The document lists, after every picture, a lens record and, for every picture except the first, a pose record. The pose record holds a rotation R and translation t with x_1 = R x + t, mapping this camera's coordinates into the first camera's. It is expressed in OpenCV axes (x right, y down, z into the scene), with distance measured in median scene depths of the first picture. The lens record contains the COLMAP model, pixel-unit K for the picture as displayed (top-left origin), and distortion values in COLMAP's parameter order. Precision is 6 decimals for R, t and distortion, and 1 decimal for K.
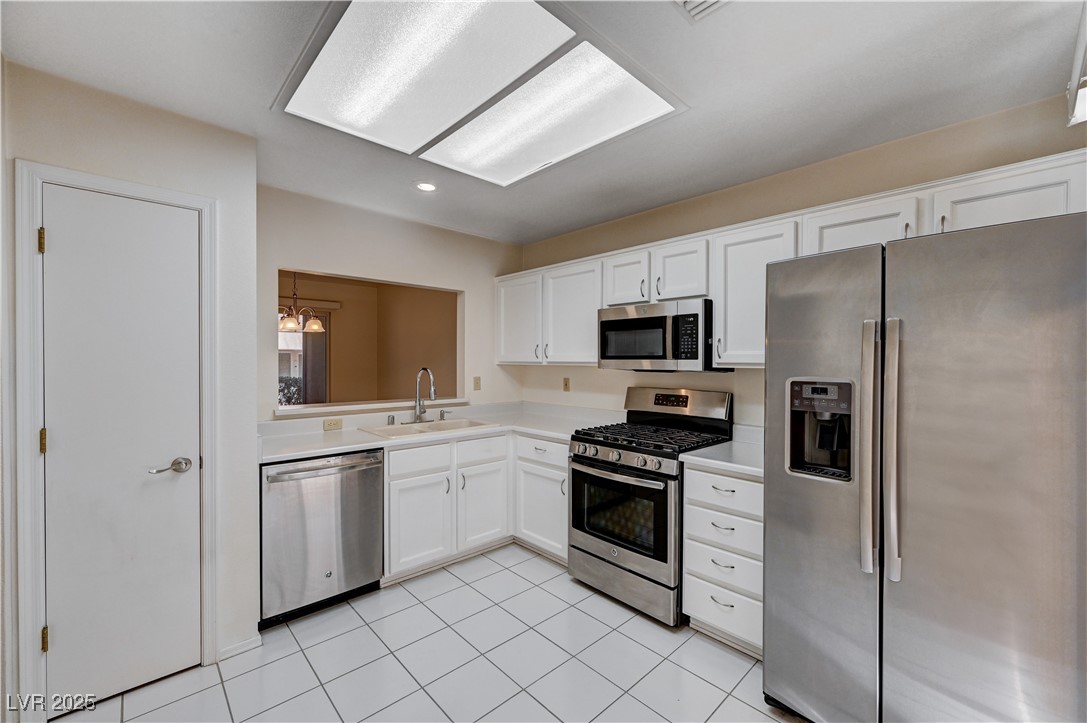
lens RADIAL K [[451.7, 0, 550.8], [0, 451.7, 362.6], [0, 0, 1]] dist [-0.002714, 0.000042]
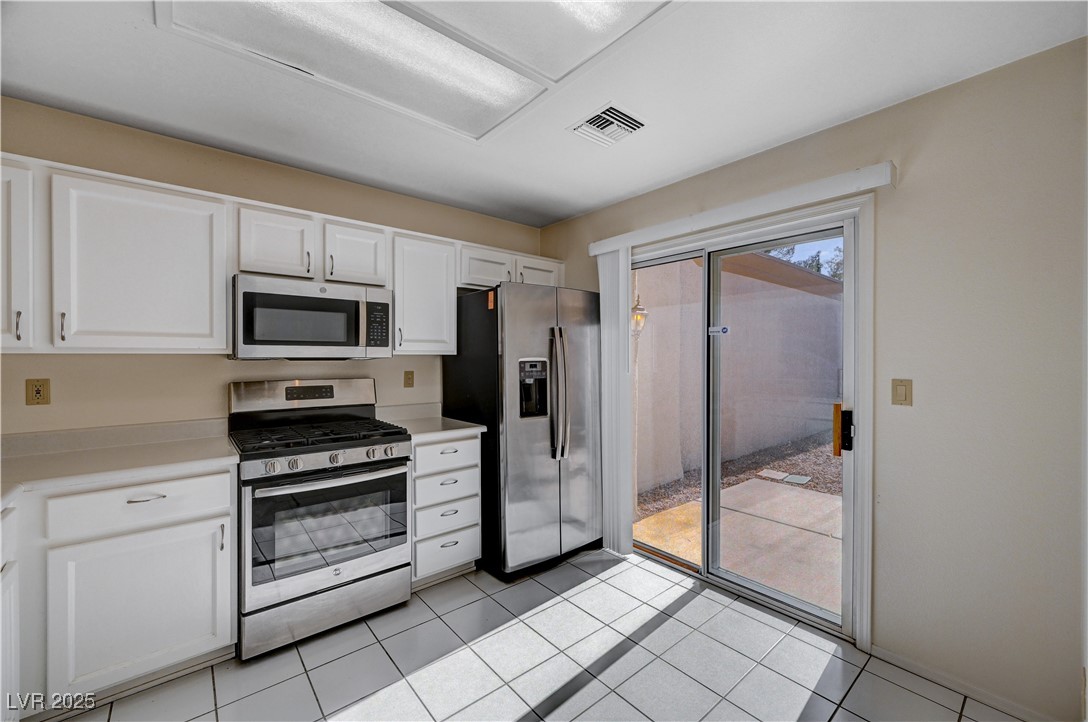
lens RADIAL K [[437.6, 0, 544.0], [0, 437.6, 361.0], [0, 0, 1]] dist [-0.000579, 0.000061]
pose [[0.043224, -0.010744, 0.999008, -0.675881], [0.006730, 0.999923, 0.010463, 0.017980], [-0.999043, 0.006271, 0.043293, 0.588924]]
